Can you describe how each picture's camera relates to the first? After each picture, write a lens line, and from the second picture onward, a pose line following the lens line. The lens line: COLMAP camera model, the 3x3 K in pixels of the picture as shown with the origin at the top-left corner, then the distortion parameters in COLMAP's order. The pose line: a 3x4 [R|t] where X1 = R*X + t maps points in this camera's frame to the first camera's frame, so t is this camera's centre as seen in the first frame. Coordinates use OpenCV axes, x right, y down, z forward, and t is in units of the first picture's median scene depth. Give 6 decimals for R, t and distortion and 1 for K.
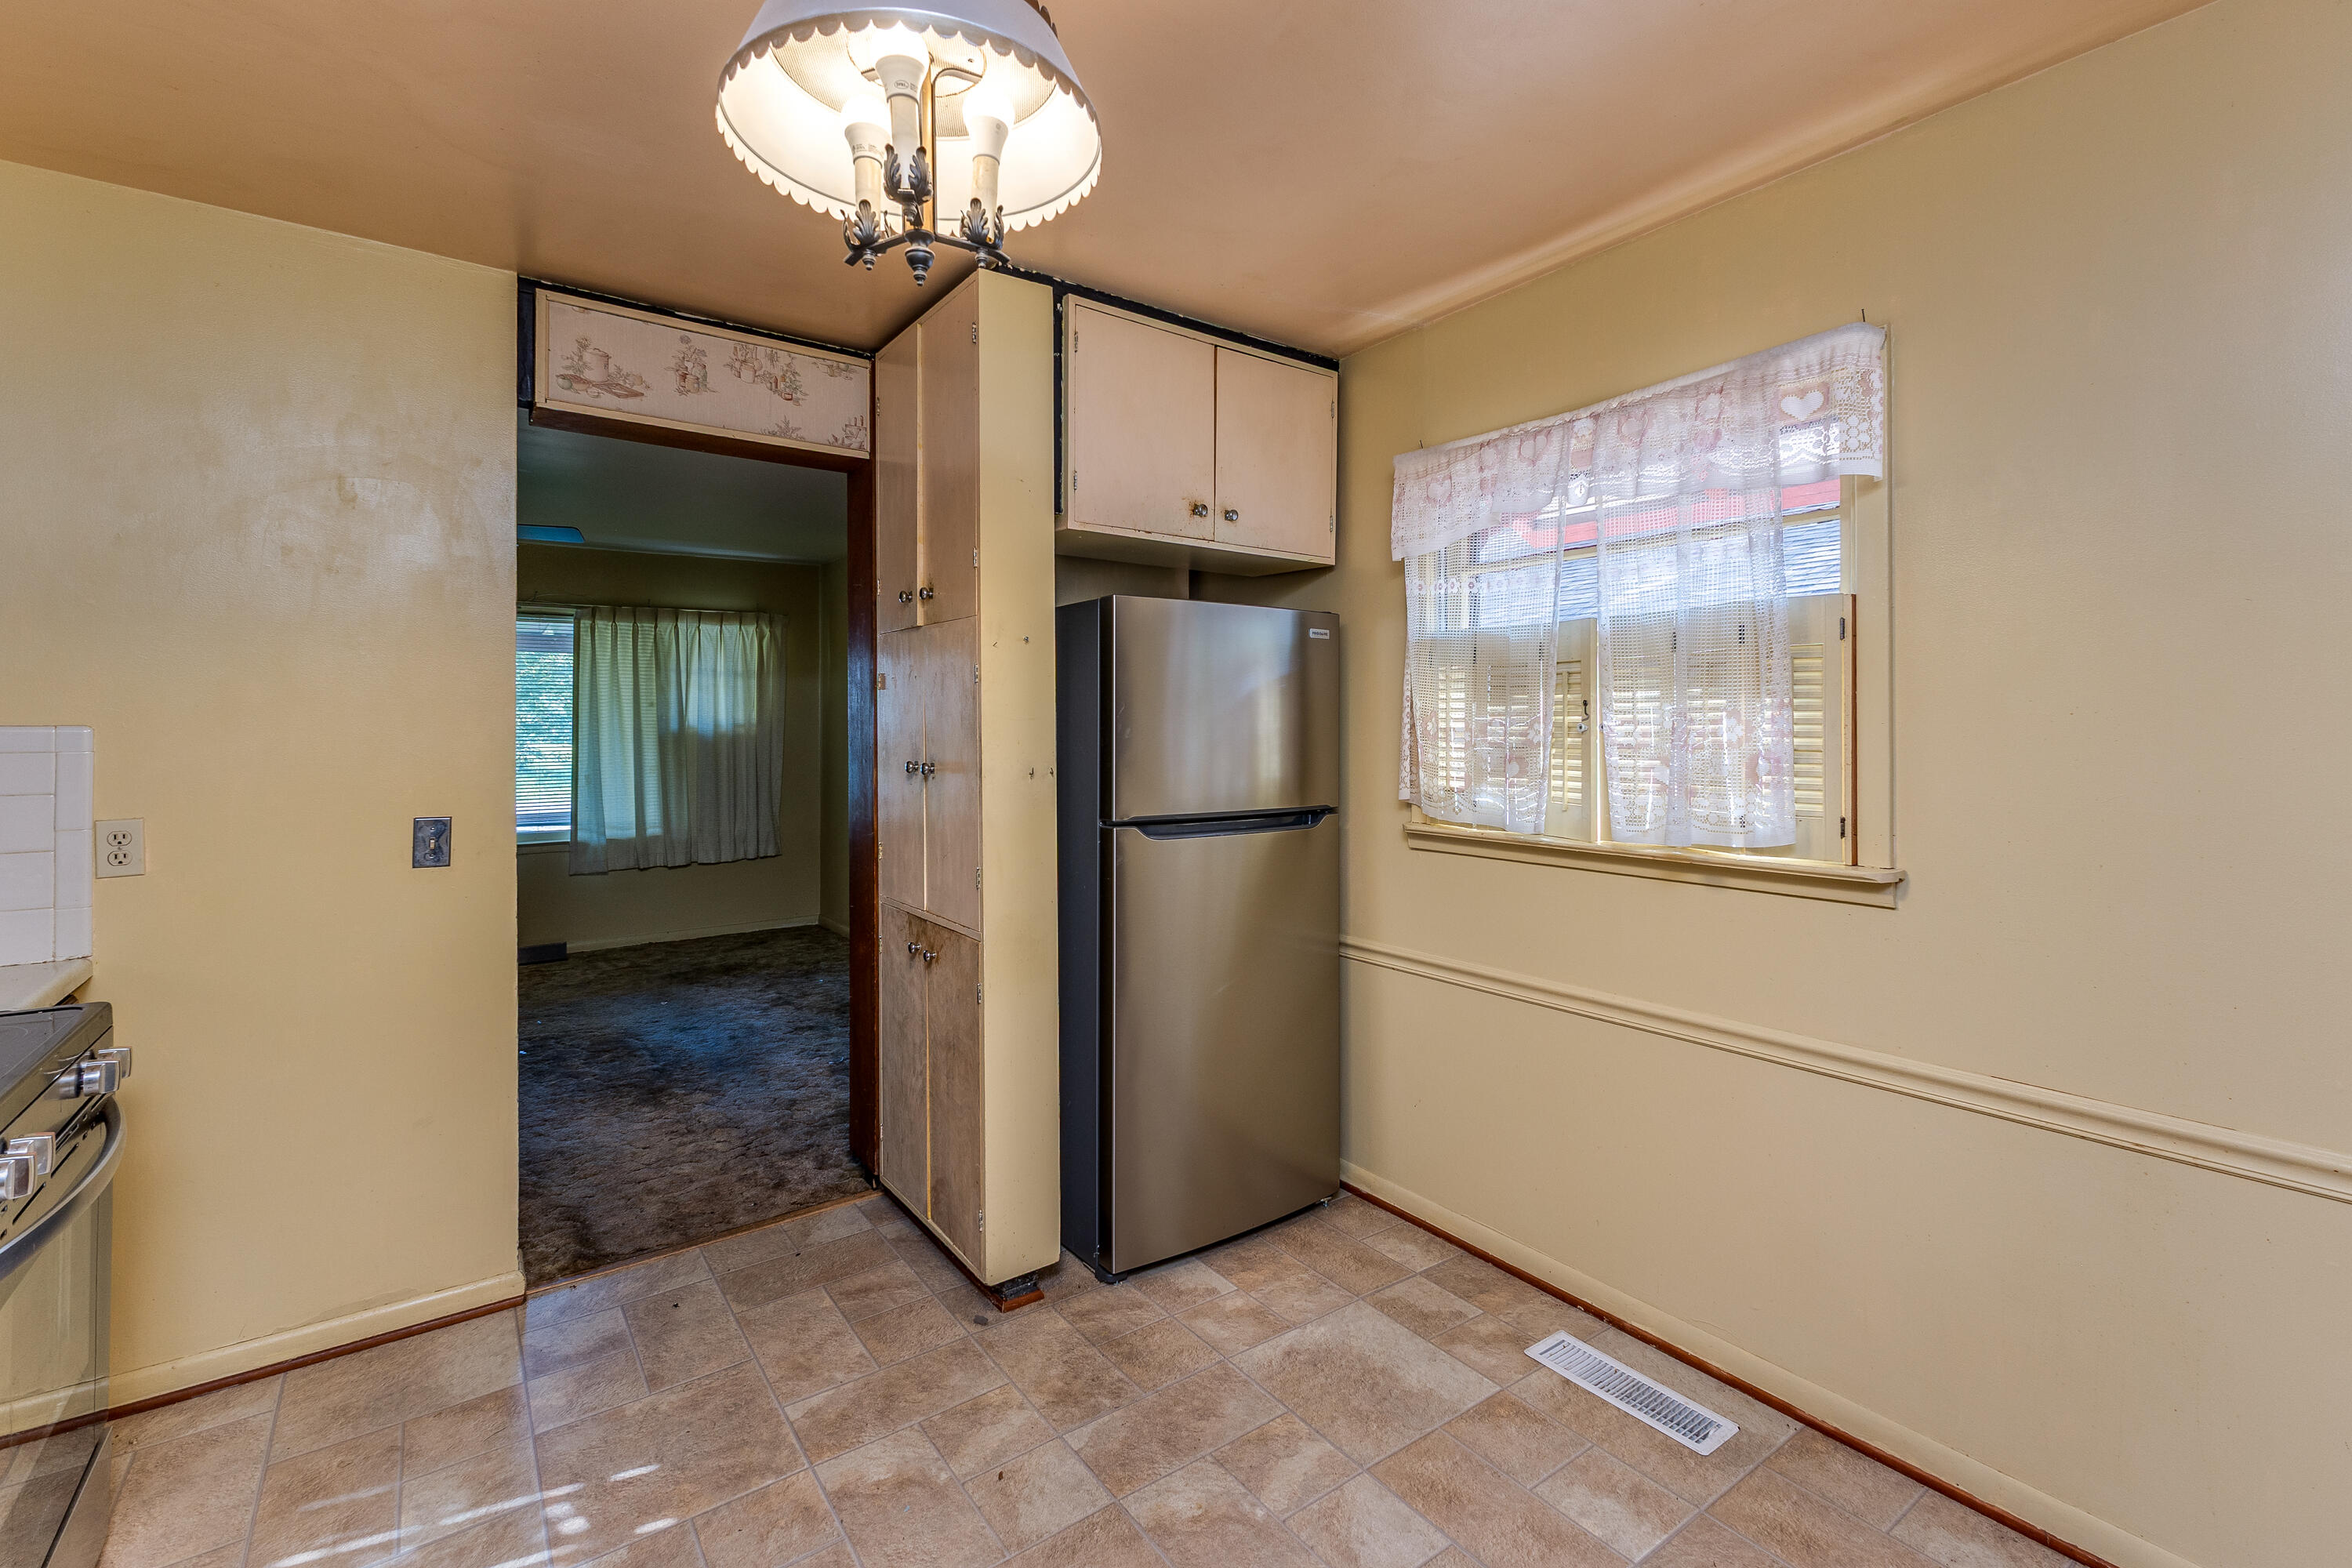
lens RADIAL K [[1026.7, 0, 1170.9], [0, 1026.7, 719.1], [0, 0, 1]] dist [0.012037, 0.000044]
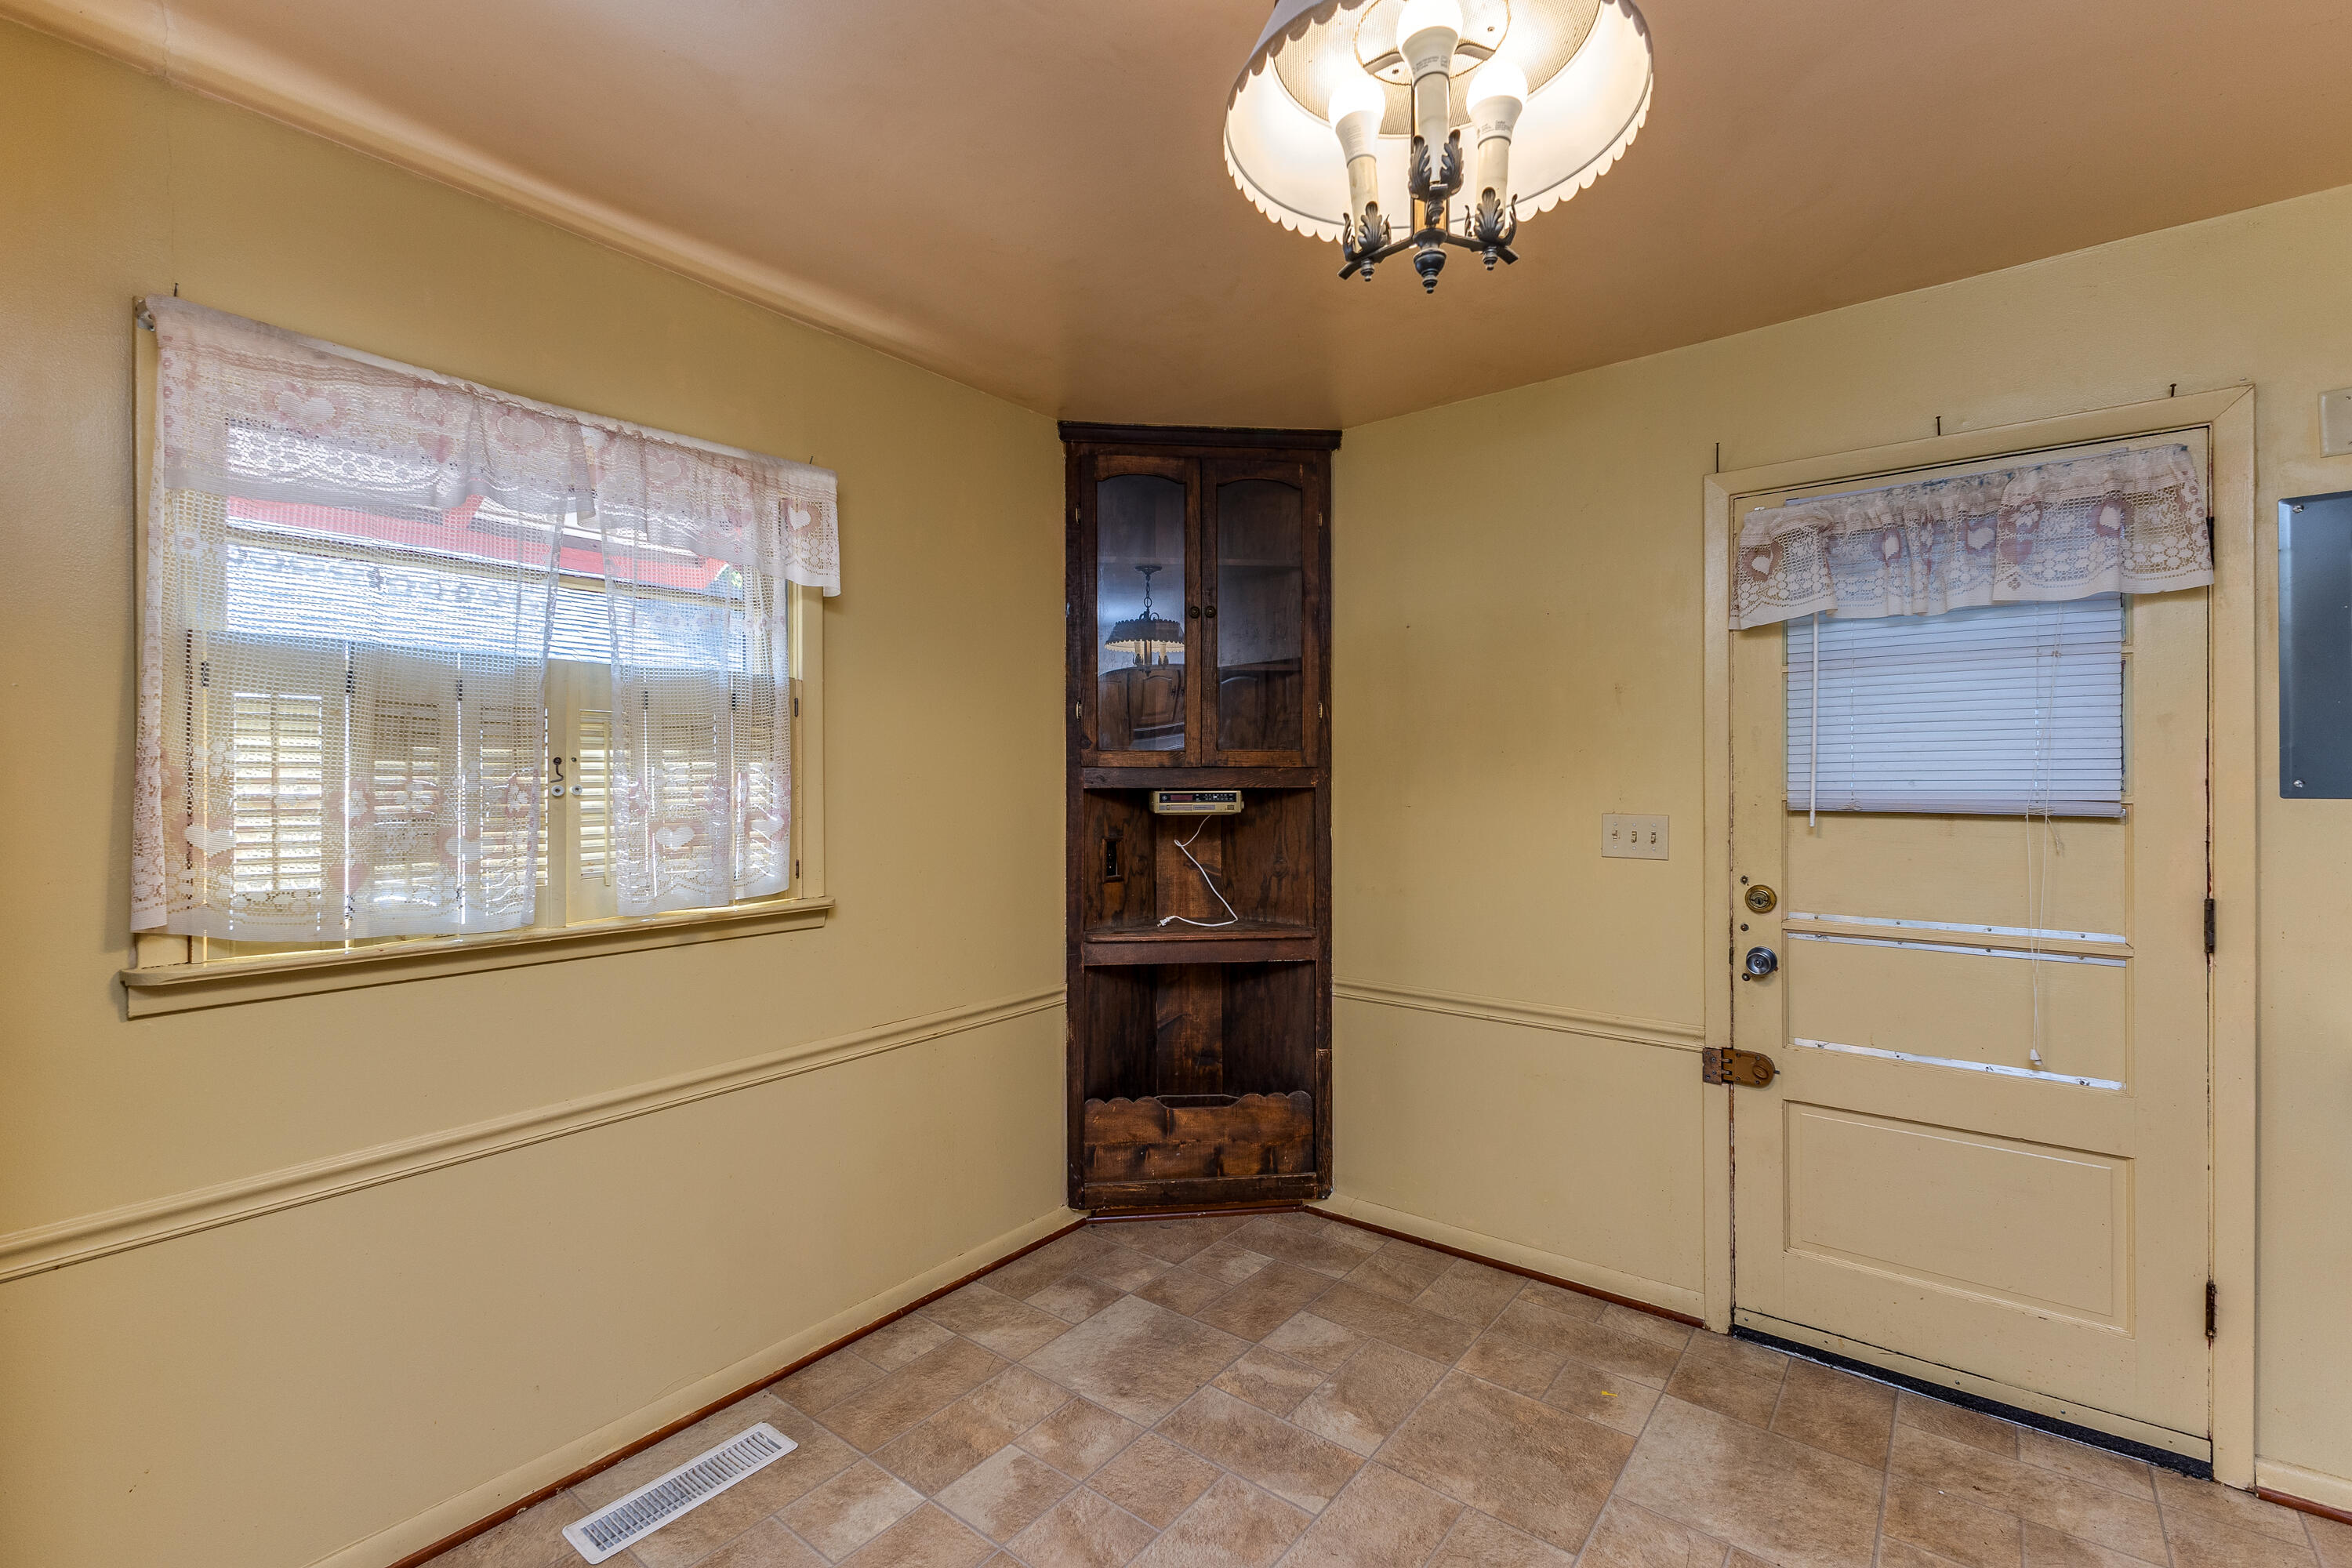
lens RADIAL K [[1026.7, 0, 1176.3], [0, 1026.7, 782.8], [0, 0, 1]] dist [0.012037, 0.000044]
pose [[-0.273787, 0.003153, 0.961785, -0.605301], [0.007628, 0.999970, -0.001107, 0.008050], [-0.961760, 0.007033, -0.273803, 0.839388]]
